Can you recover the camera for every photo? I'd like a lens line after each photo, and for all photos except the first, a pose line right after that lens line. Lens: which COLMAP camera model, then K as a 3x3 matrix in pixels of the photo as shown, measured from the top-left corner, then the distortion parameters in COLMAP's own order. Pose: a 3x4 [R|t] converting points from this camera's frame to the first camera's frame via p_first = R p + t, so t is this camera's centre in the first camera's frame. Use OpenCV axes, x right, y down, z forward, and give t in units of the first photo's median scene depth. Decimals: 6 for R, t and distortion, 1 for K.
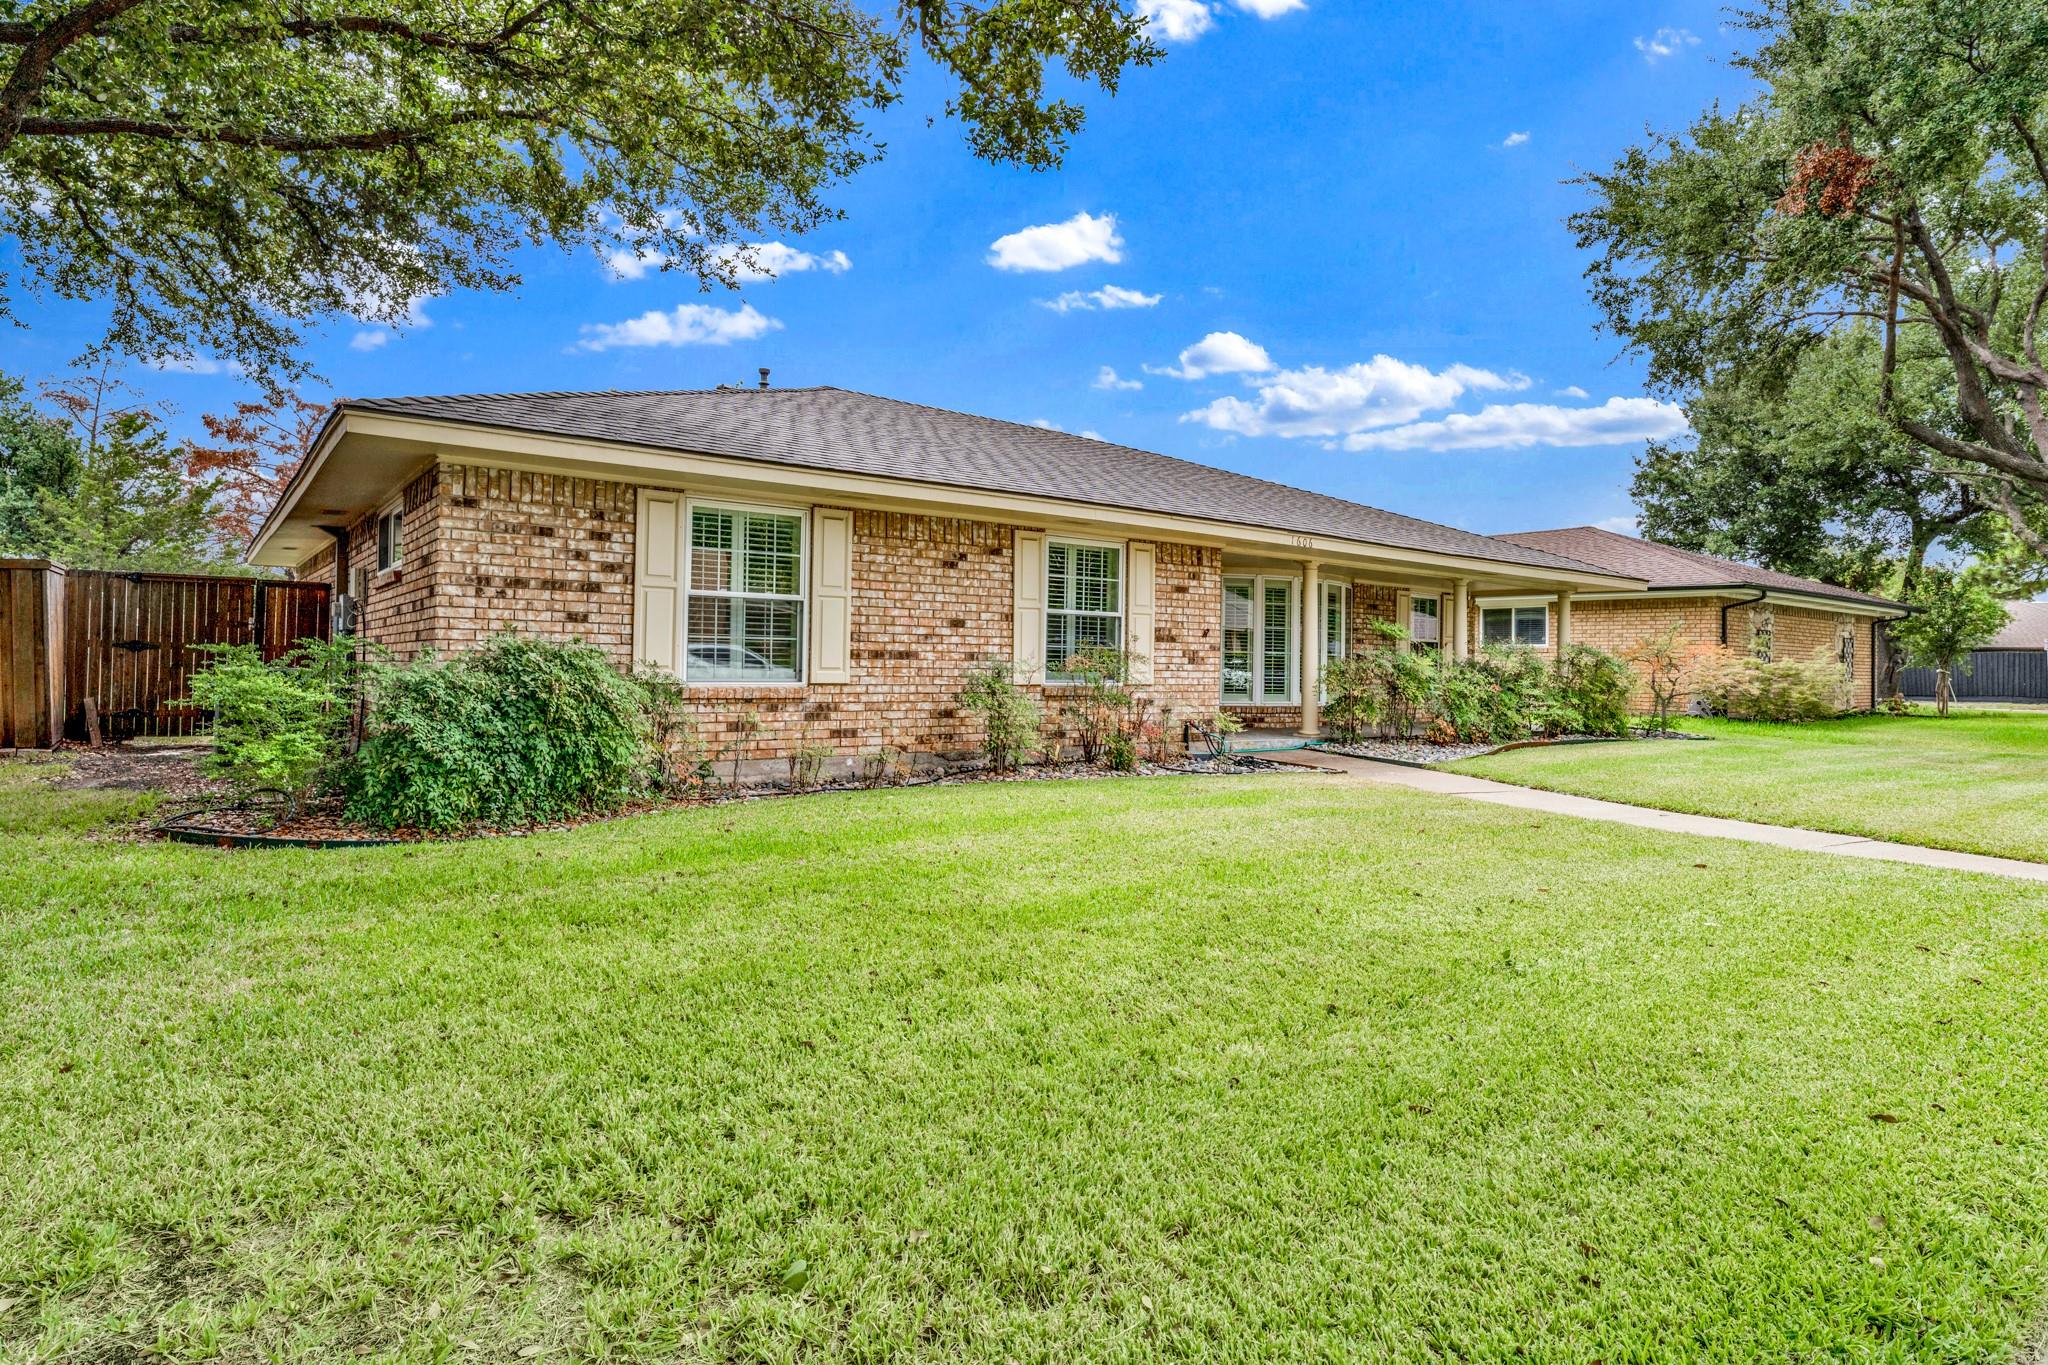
lens RADIAL K [[1107.5, 0, 1025.3], [0, 1107.5, 661.4], [0, 0, 1]] dist [0.006131, 0.000195]
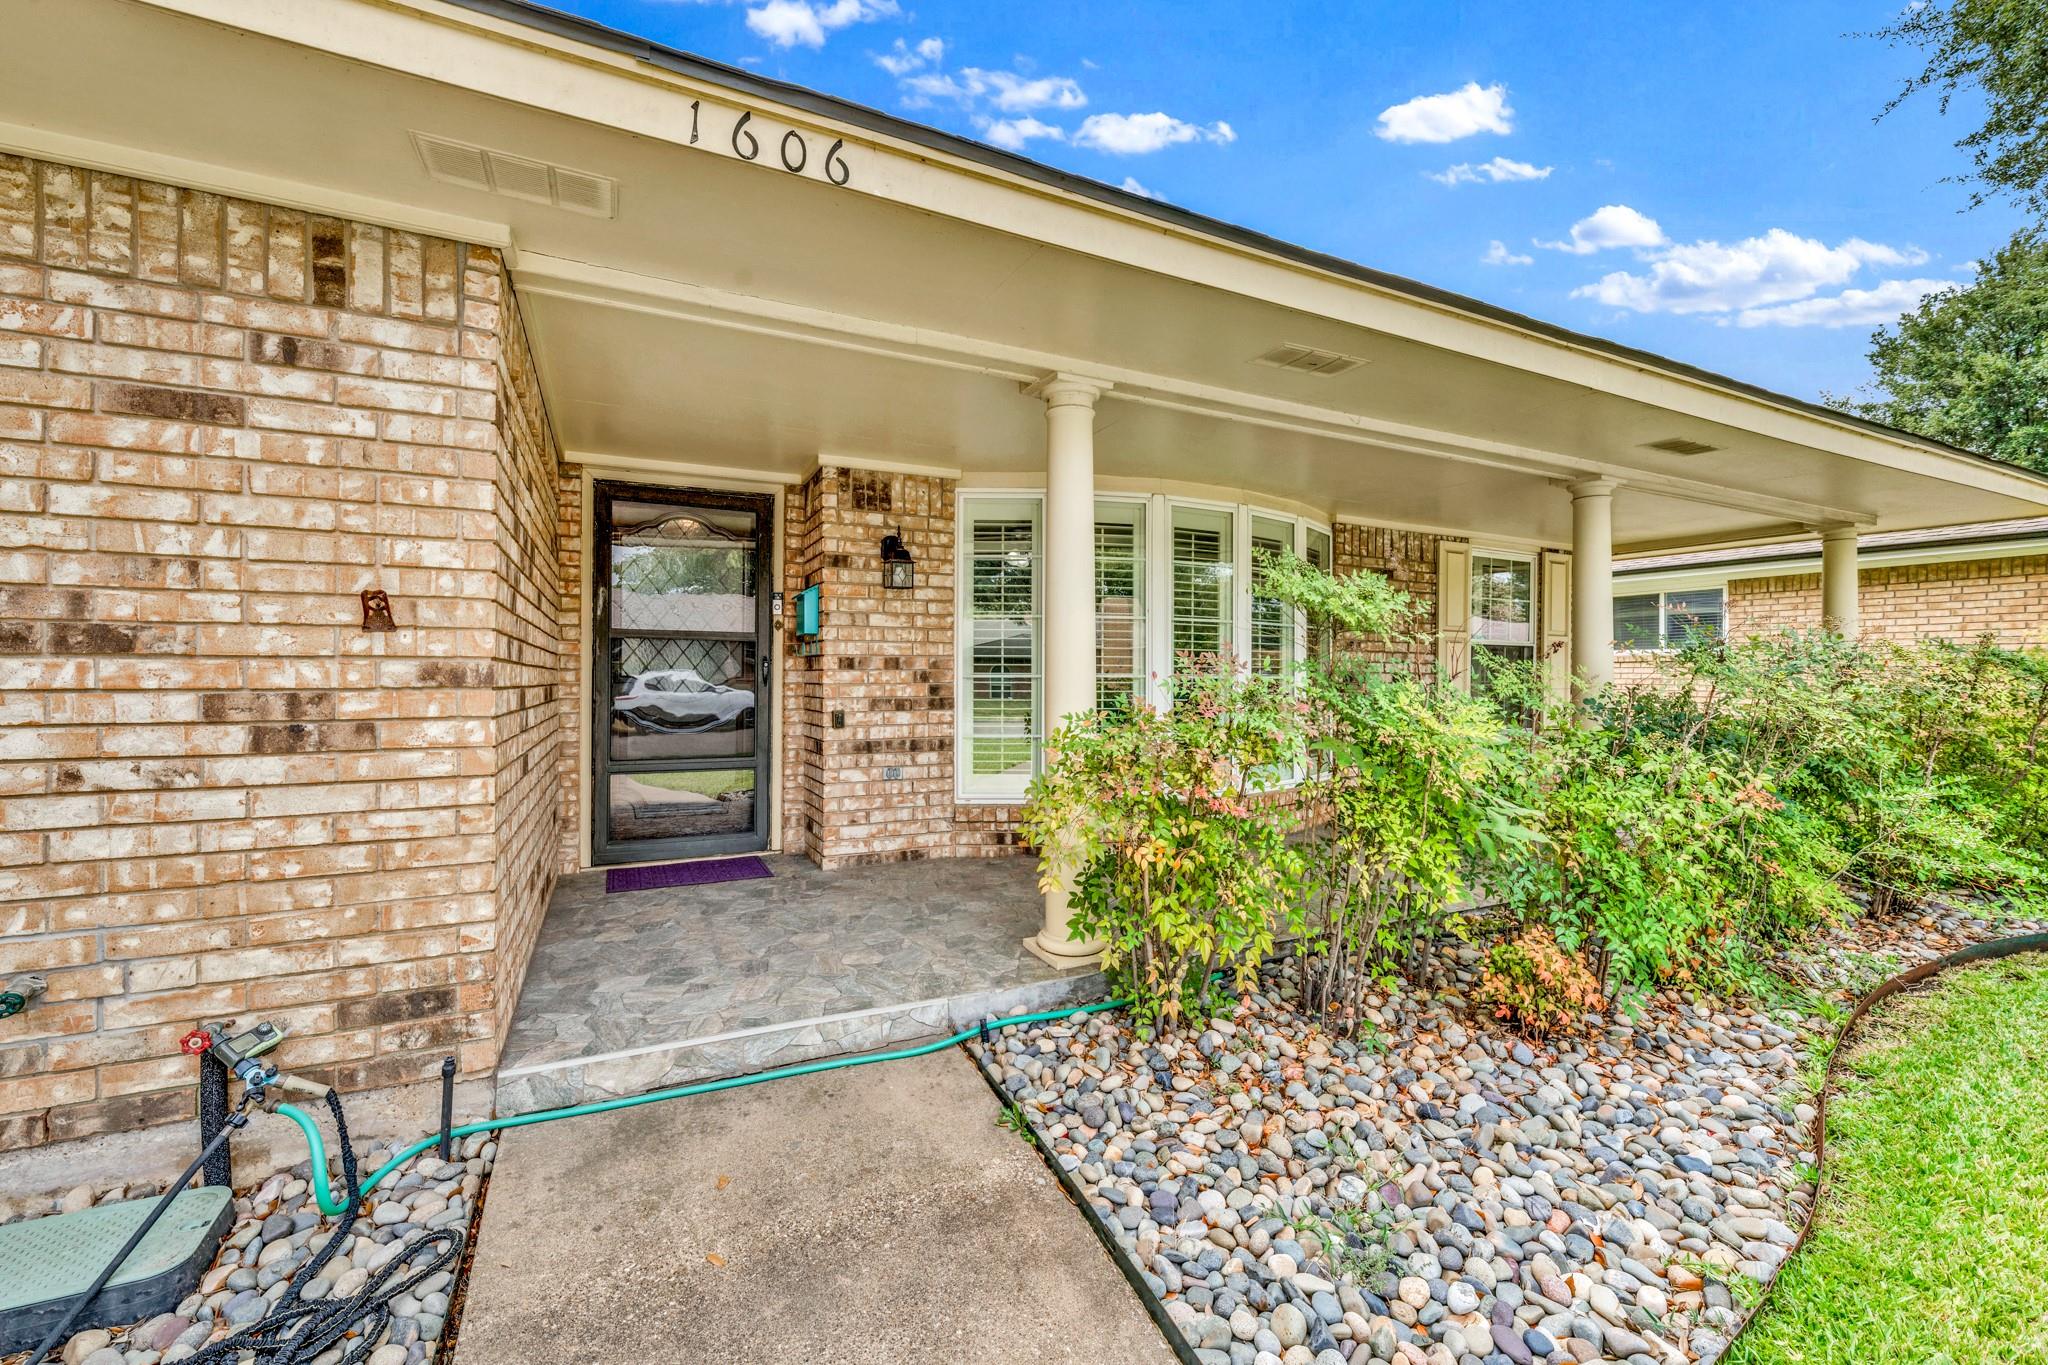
lens RADIAL K [[829.0, 0, 1024.4], [0, 829.0, 683.0], [0, 0, 1]] dist [-0.003204, -0.000320]
pose [[0.980467, -0.011628, -0.196337, 0.341633], [0.013711, 0.999863, 0.009257, -0.011557], [0.196203, -0.011768, 0.980493, 0.910992]]
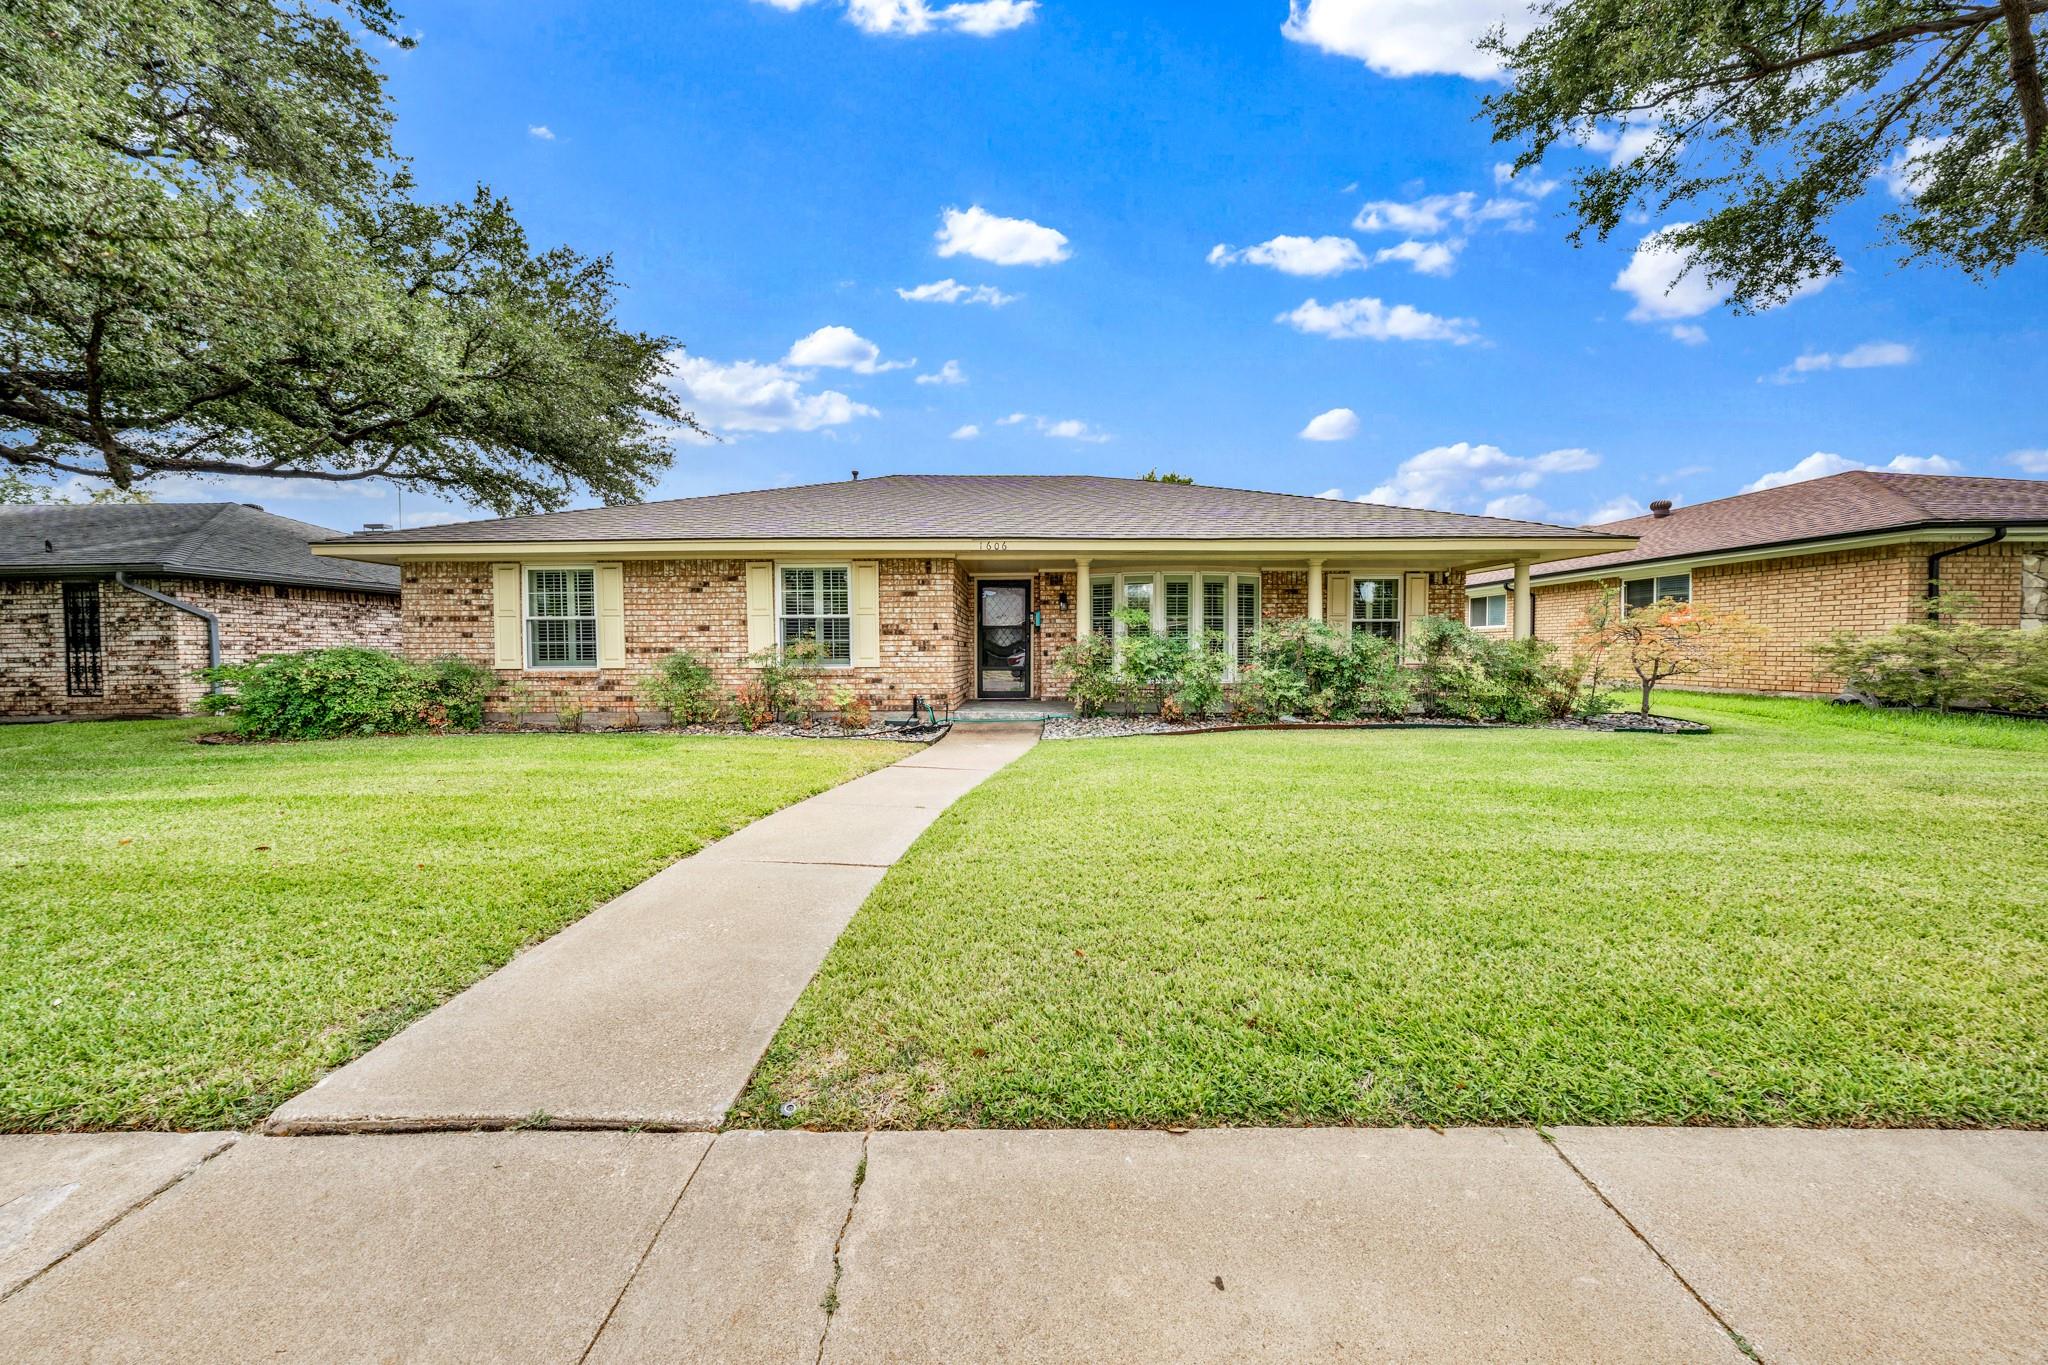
lens RADIAL K [[692.2, 0, 1018.9], [0, 692.2, 679.4], [0, 0, 1]] dist [-0.000681, -0.000068]
pose [[0.787450, 0.004500, -0.616363, 0.767848], [0.019454, 0.999294, 0.032150, 0.012071], [0.616072, -0.037307, 0.786806, 0.457481]]
